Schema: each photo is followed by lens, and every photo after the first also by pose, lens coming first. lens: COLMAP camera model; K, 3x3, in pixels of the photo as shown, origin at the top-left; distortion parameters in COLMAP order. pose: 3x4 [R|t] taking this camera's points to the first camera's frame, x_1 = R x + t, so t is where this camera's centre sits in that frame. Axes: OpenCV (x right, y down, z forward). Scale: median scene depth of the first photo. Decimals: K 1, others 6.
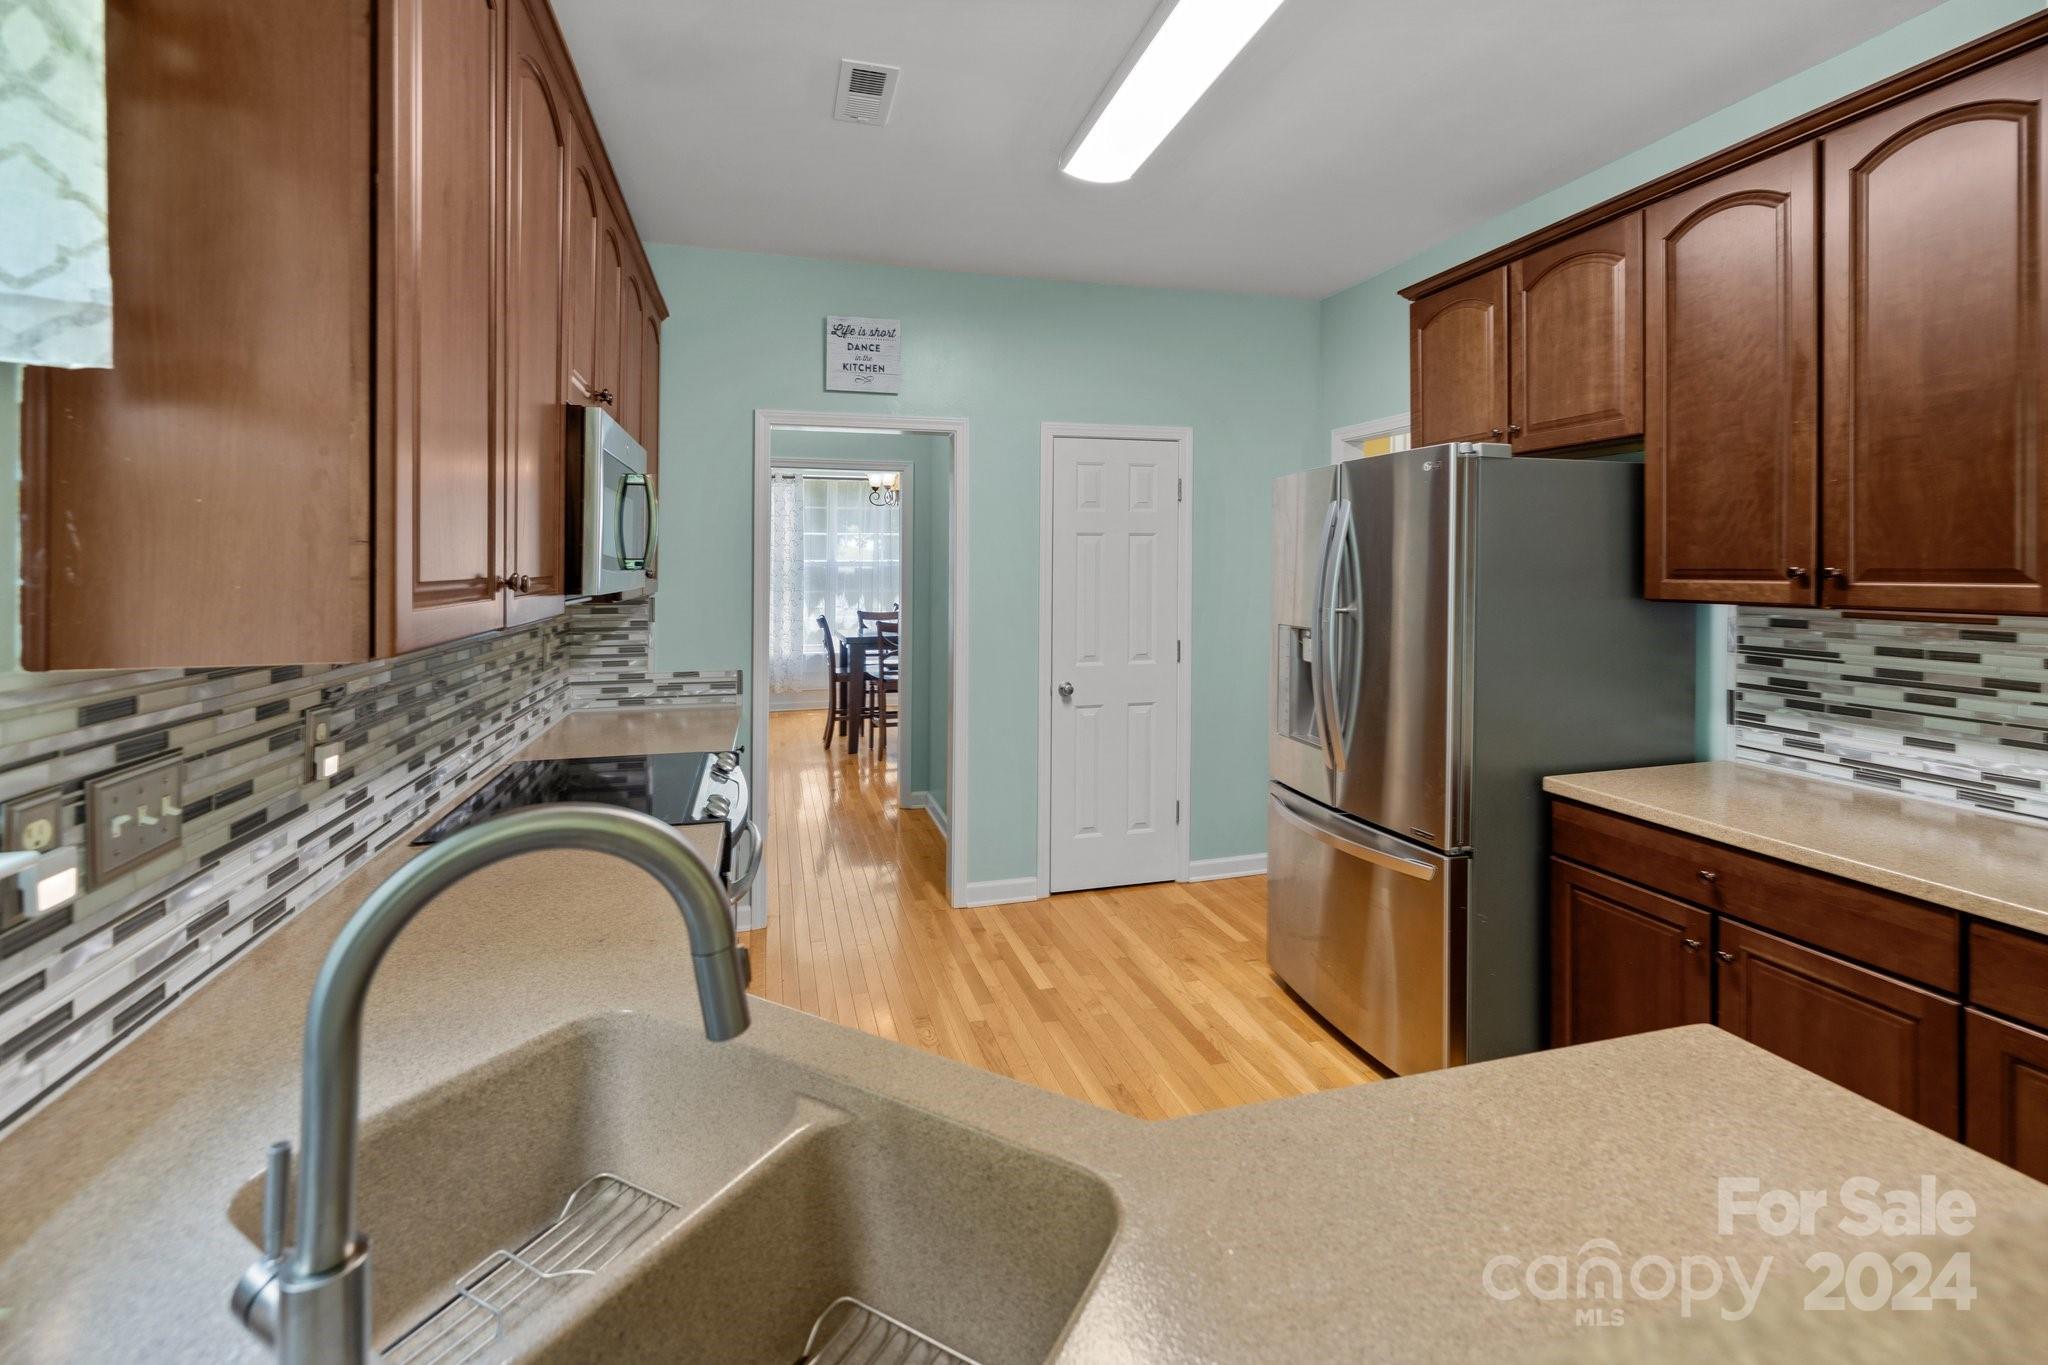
lens RADIAL K [[888.7, 0, 1040.0], [0, 888.7, 575.4], [0, 0, 1]] dist [-0.000322, 0.000351]
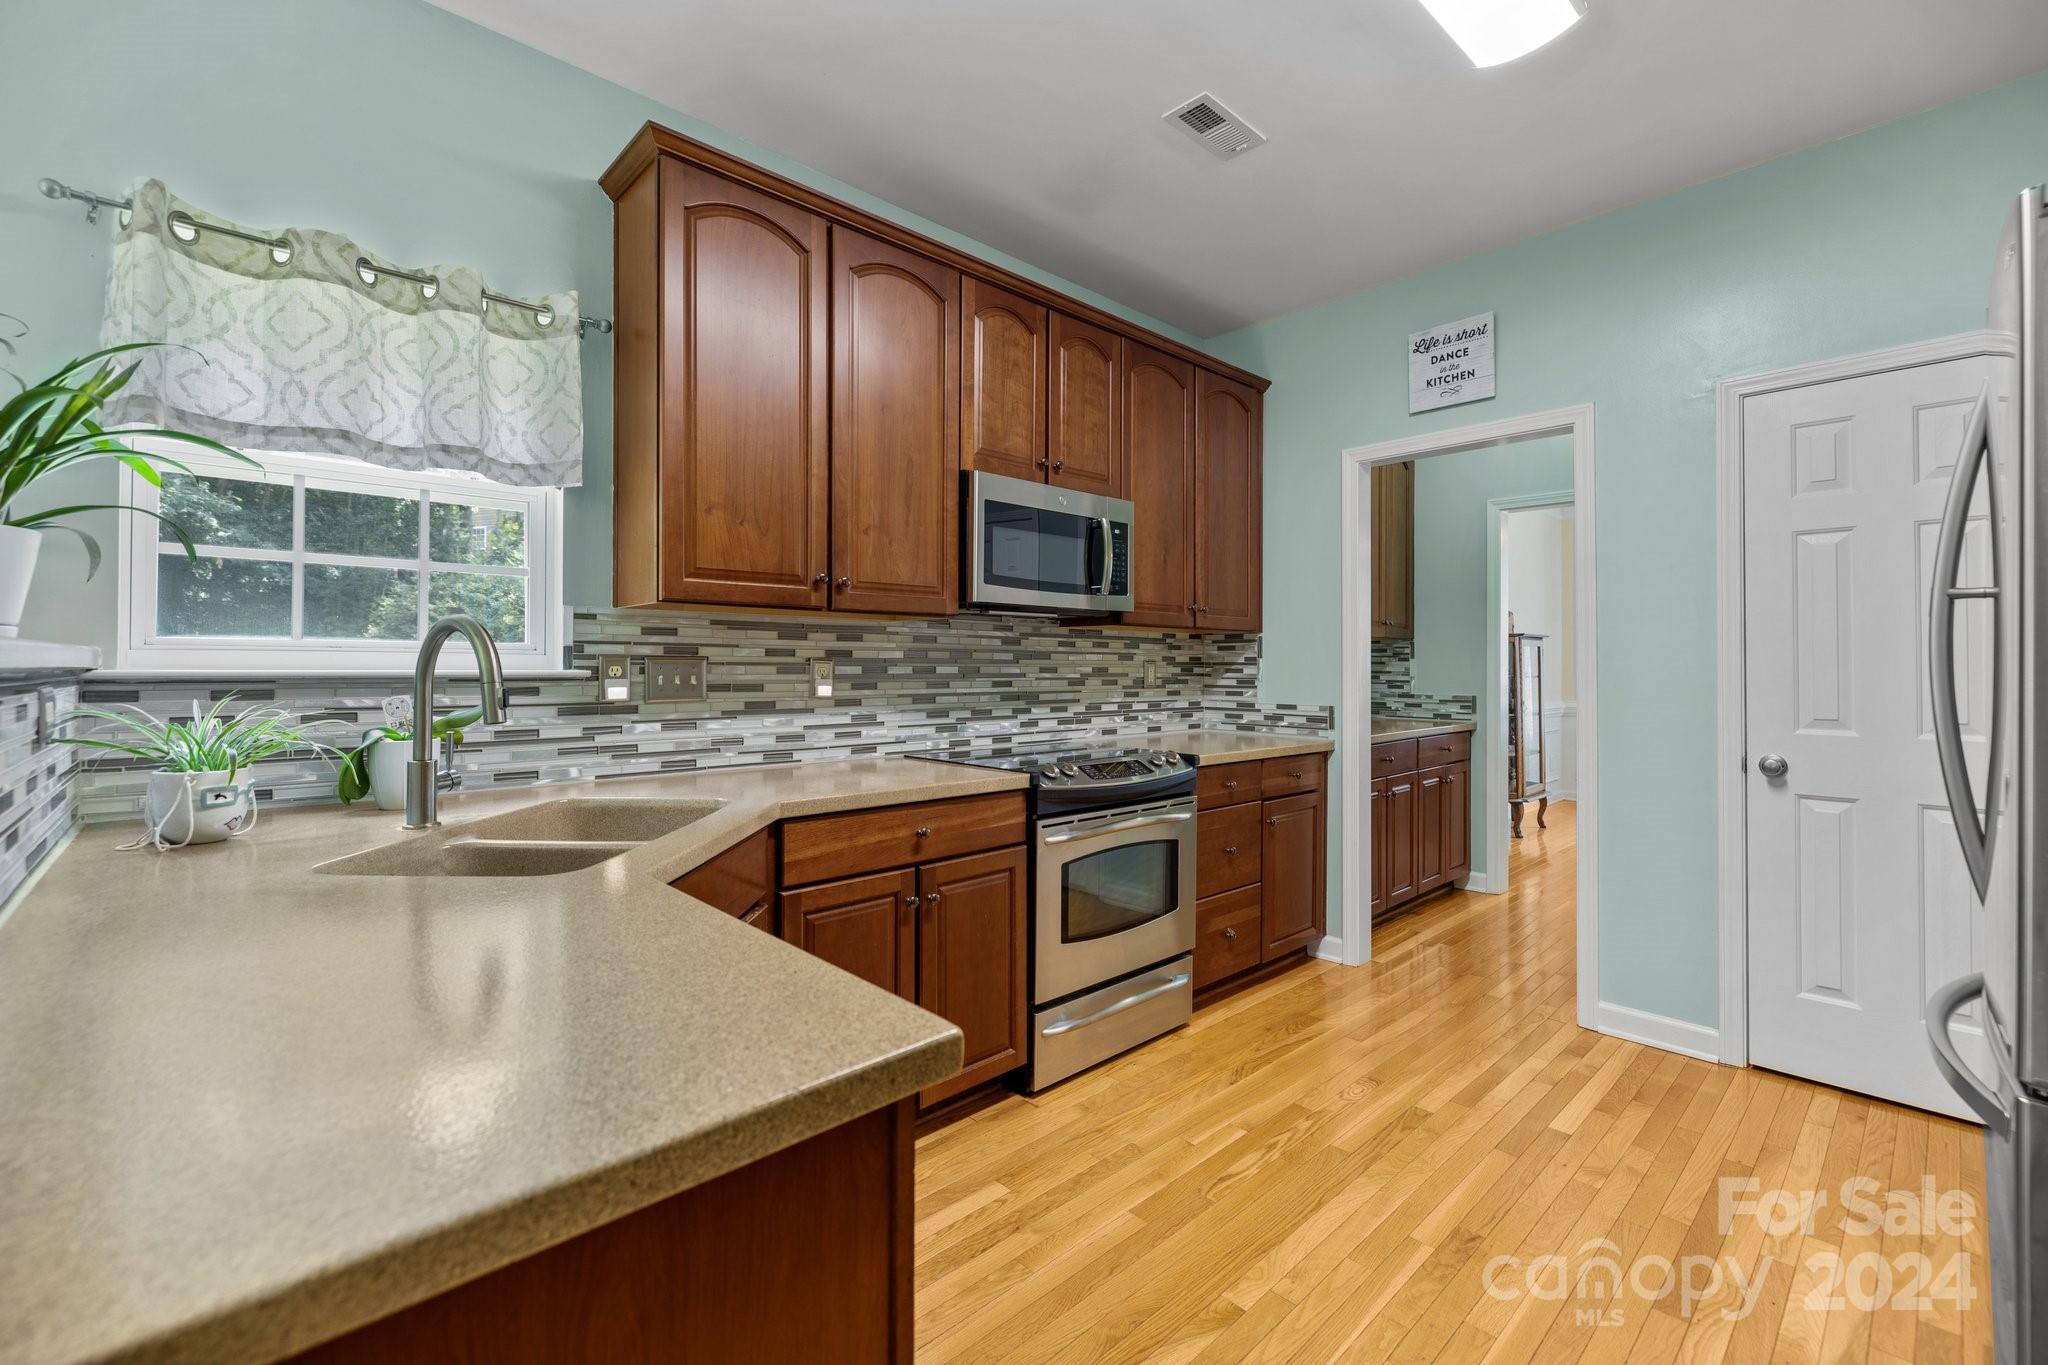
lens RADIAL K [[888.7, 0, 1034.0], [0, 888.7, 662.5], [0, 0, 1]] dist [-0.000322, 0.000351]
pose [[0.450052, -0.005233, -0.892987, 0.440152], [-0.008937, 0.999906, -0.010364, 0.071746], [0.892957, 0.012645, 0.449964, 0.233307]]
